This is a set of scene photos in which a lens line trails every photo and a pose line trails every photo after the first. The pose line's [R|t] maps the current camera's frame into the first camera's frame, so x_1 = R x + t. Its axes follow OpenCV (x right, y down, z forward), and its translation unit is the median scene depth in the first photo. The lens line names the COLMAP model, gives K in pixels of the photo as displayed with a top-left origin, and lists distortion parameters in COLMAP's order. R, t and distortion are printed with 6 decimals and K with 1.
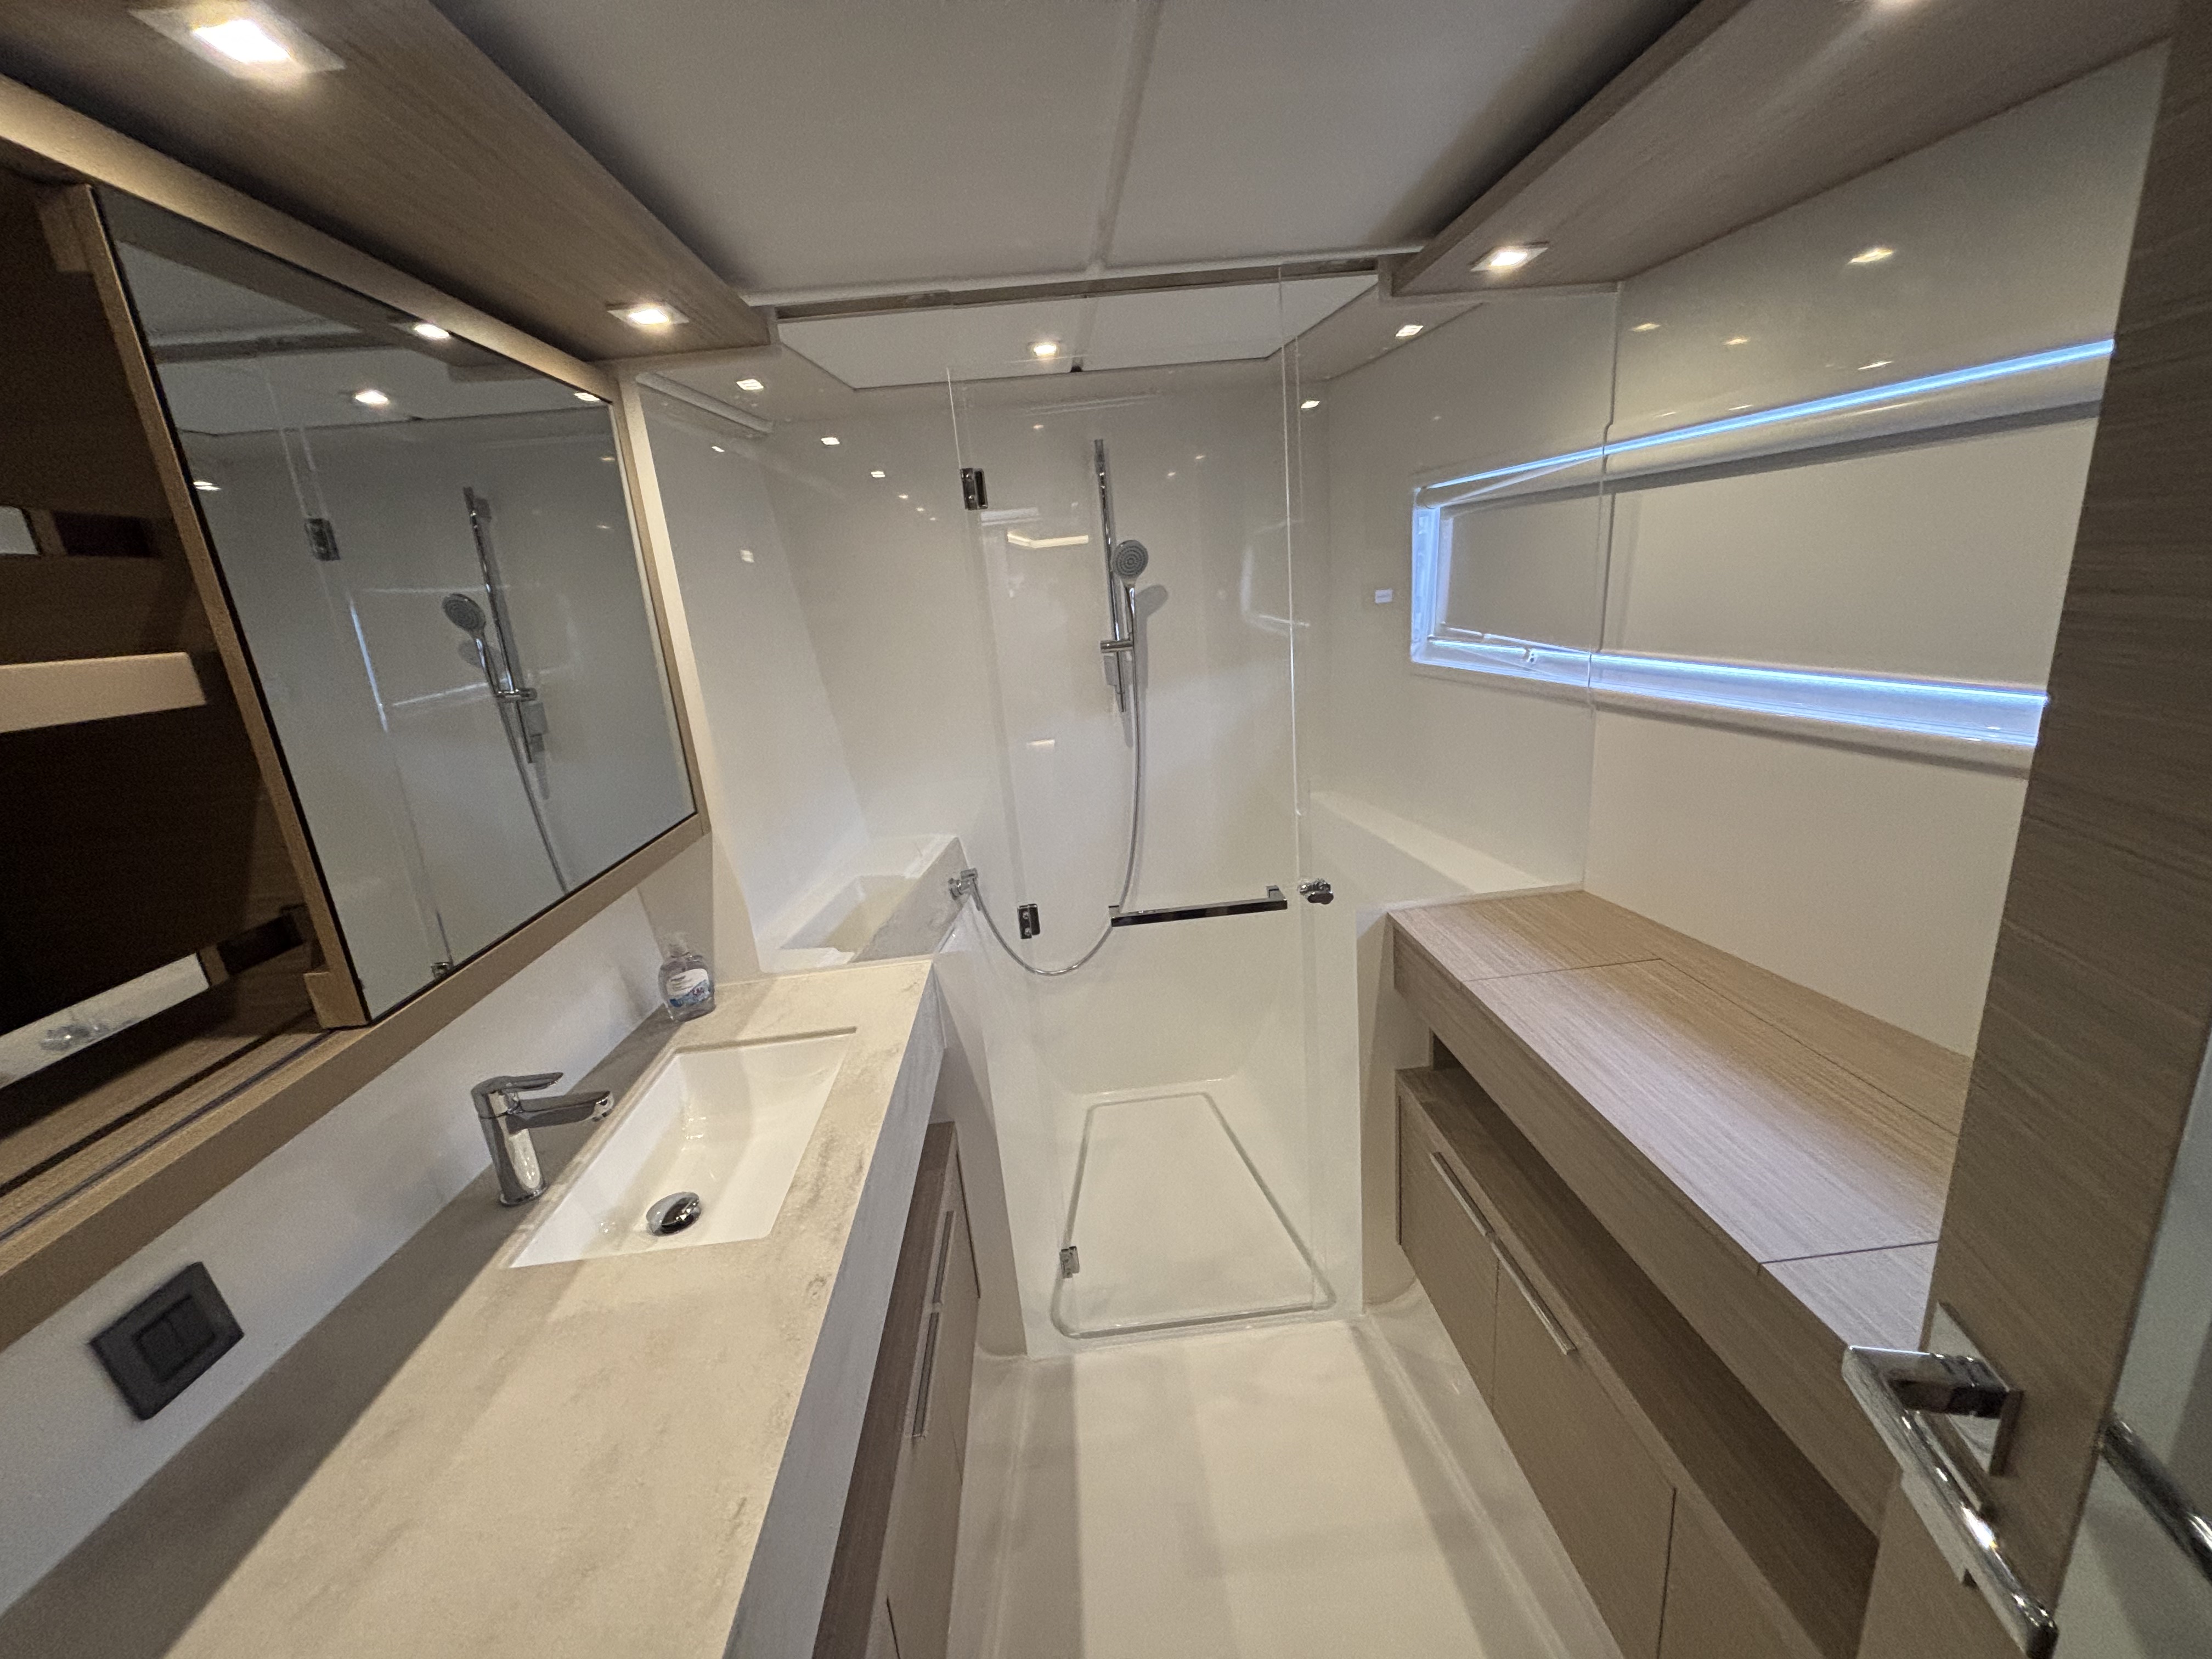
lens RADIAL K [[894.5, 0, 1106.0], [0, 894.5, 829.5], [0, 0, 1]] dist [0.004068, 0.000429]
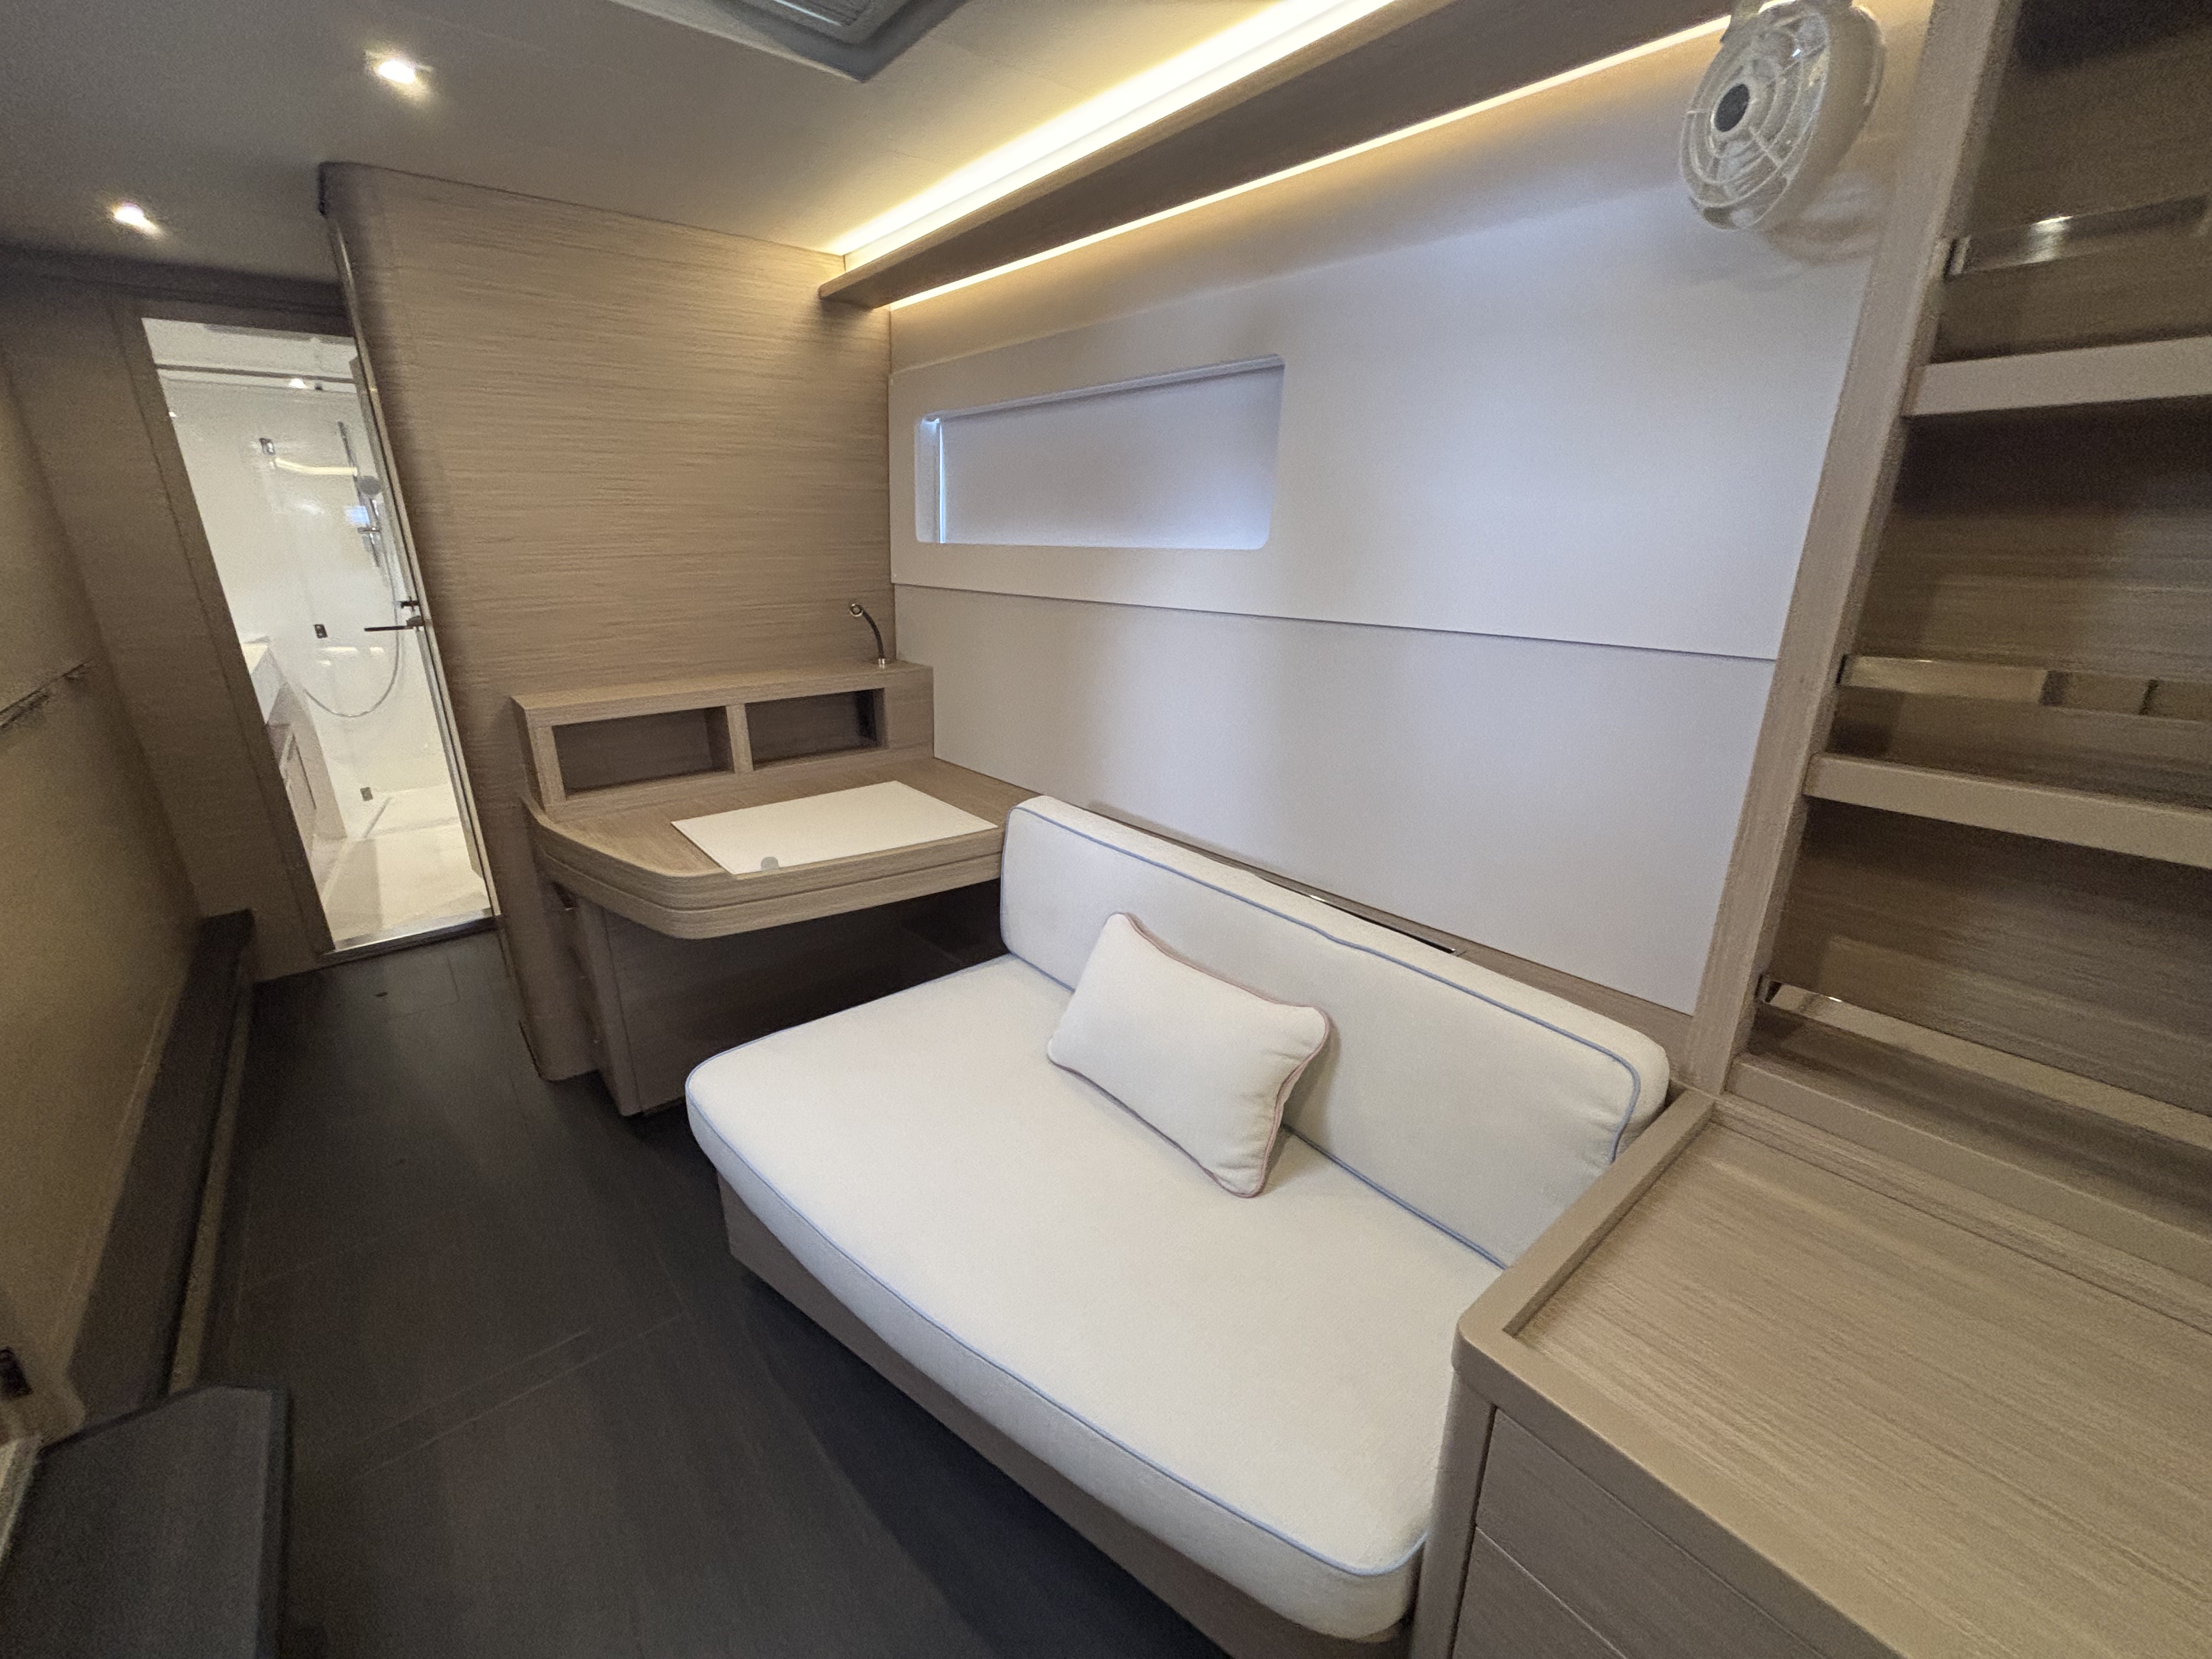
lens RADIAL K [[894.5, 0, 1106.0], [0, 894.5, 829.5], [0, 0, 1]] dist [0.004068, 0.000429]
pose [[0.813739, -0.098340, 0.572851, 0.174405], [0.082881, 0.995144, 0.053100, 0.603374], [-0.575291, 0.004269, 0.817938, -1.931277]]
